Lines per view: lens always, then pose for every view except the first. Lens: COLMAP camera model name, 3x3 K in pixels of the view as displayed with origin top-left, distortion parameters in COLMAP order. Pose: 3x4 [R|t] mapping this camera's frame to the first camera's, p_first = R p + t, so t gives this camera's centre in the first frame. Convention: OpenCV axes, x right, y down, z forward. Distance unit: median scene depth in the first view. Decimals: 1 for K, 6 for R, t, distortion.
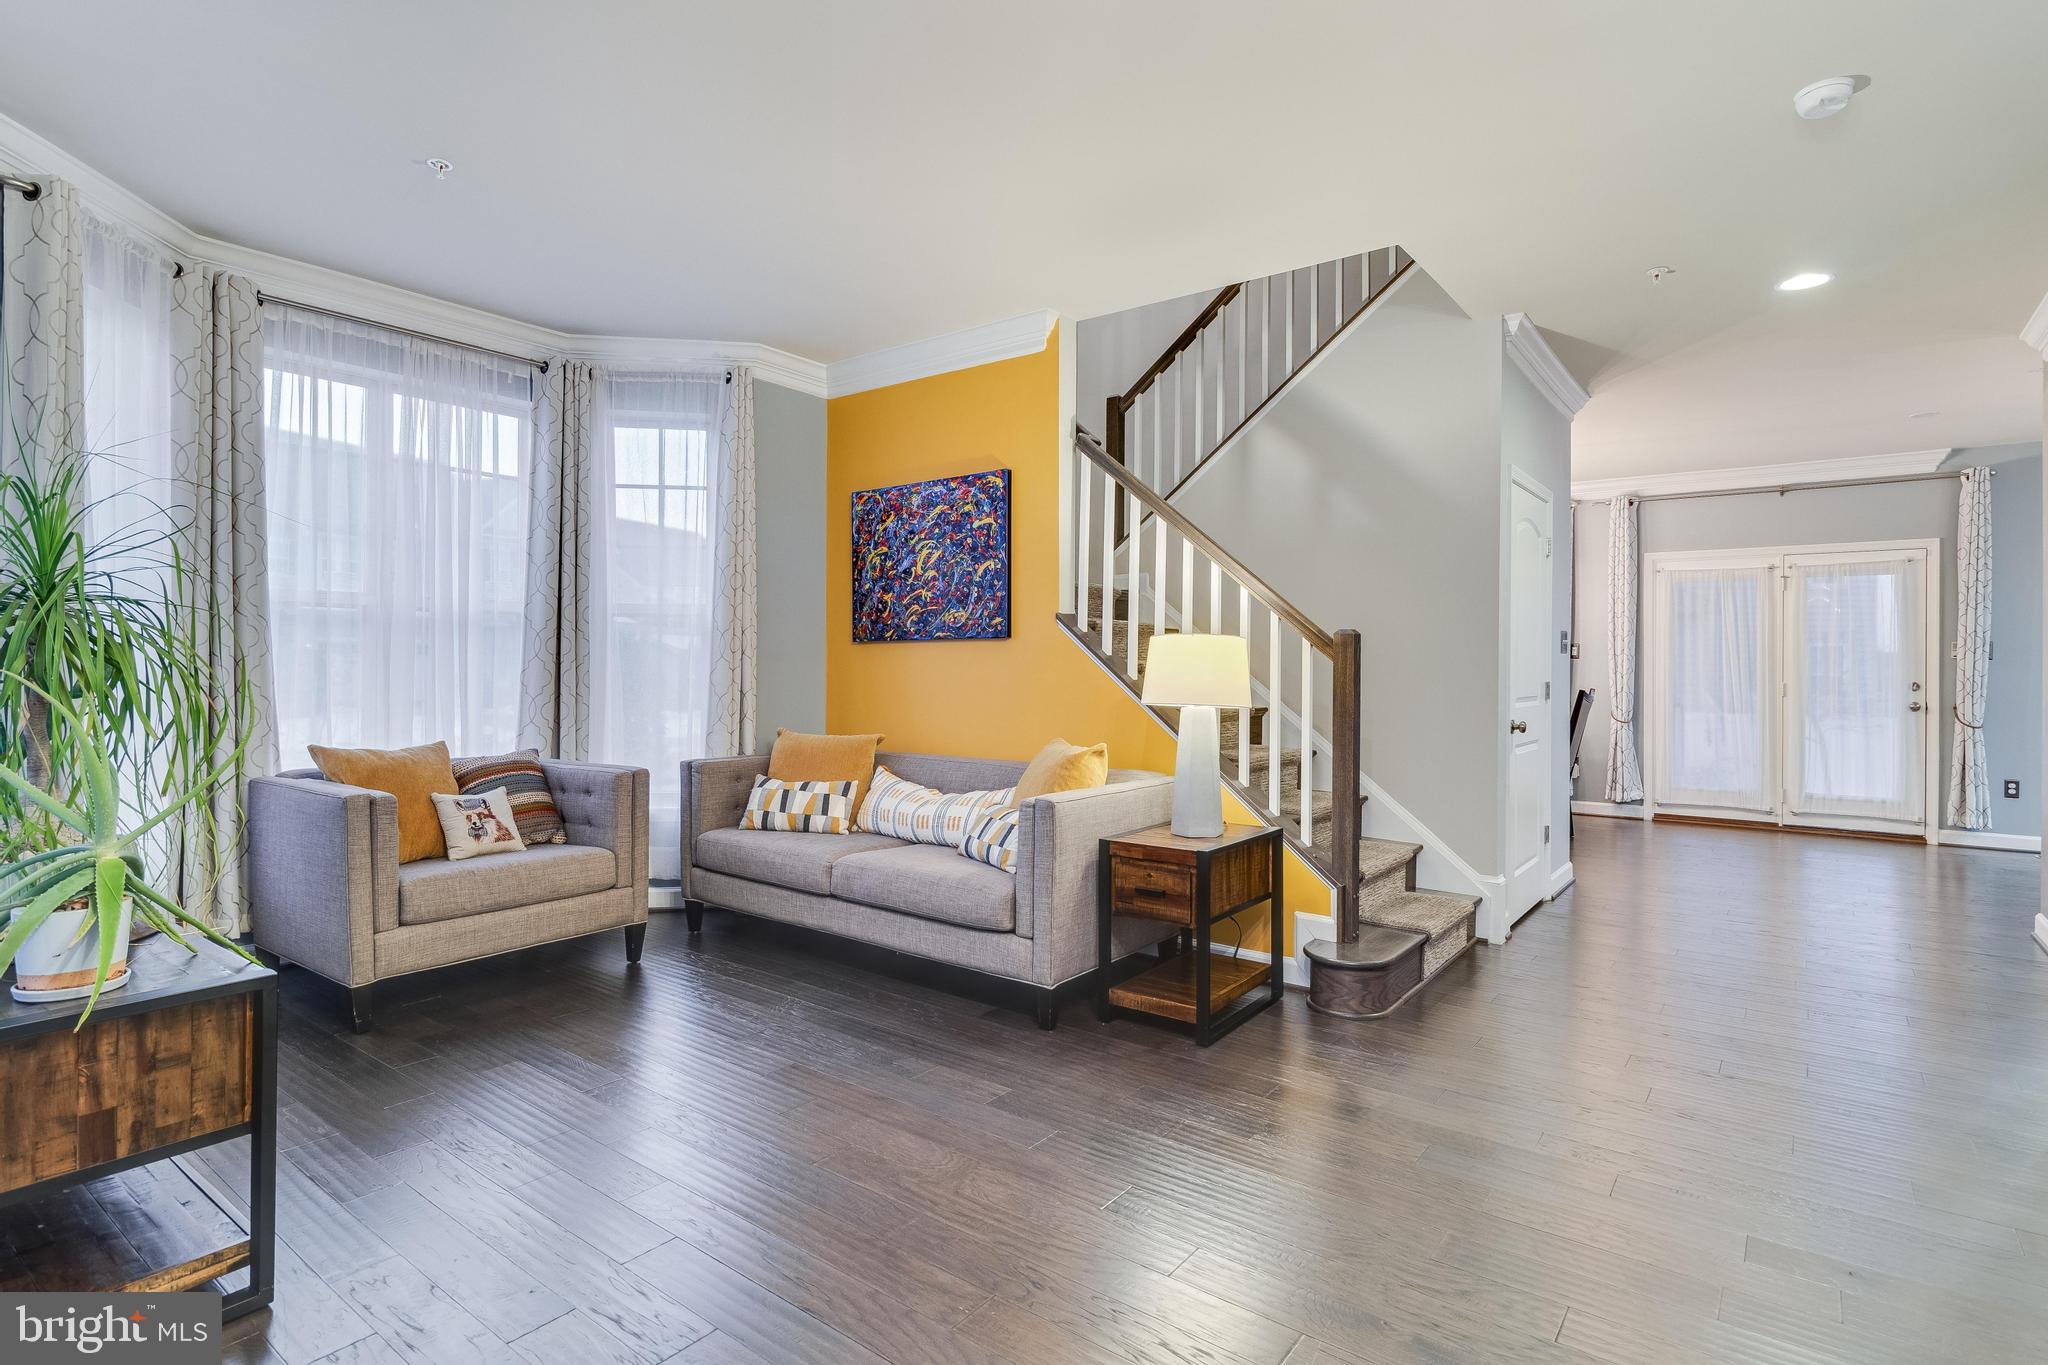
lens RADIAL K [[1021.2, 0, 1021.9], [0, 1021.2, 675.2], [0, 0, 1]] dist [0.000514, 0.000037]
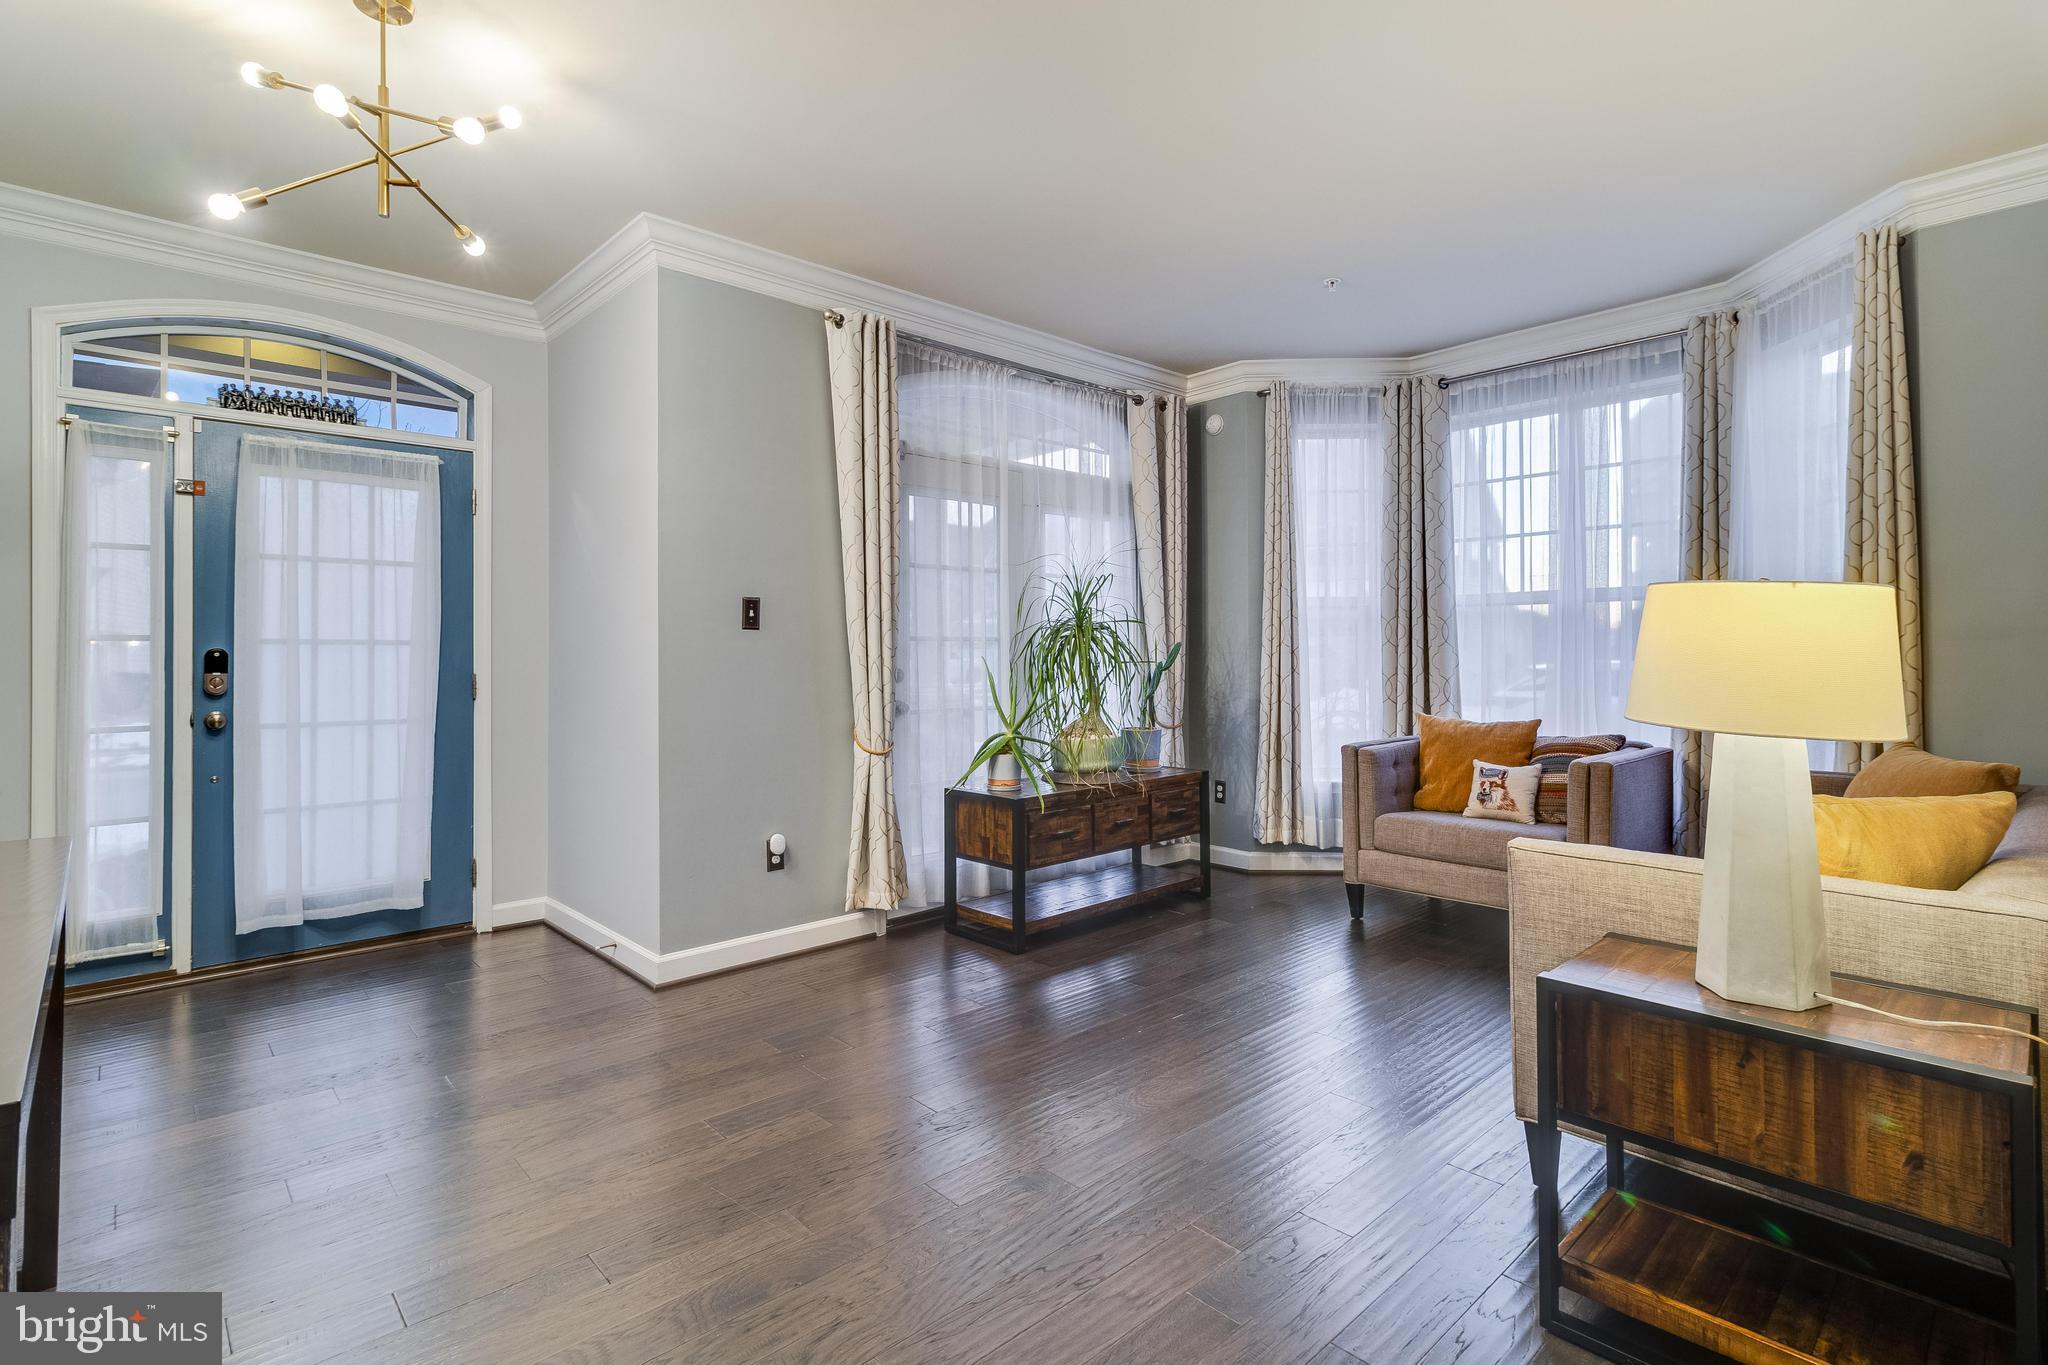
lens RADIAL K [[987.7, 0, 1043.8], [0, 987.7, 646.6], [0, 0, 1]] dist [0.000090, 0.001557]
pose [[-0.161107, -0.016406, -0.986801, 0.632077], [-0.004045, 0.999864, -0.015963, 0.004798], [0.986929, 0.001420, -0.161152, 0.683054]]
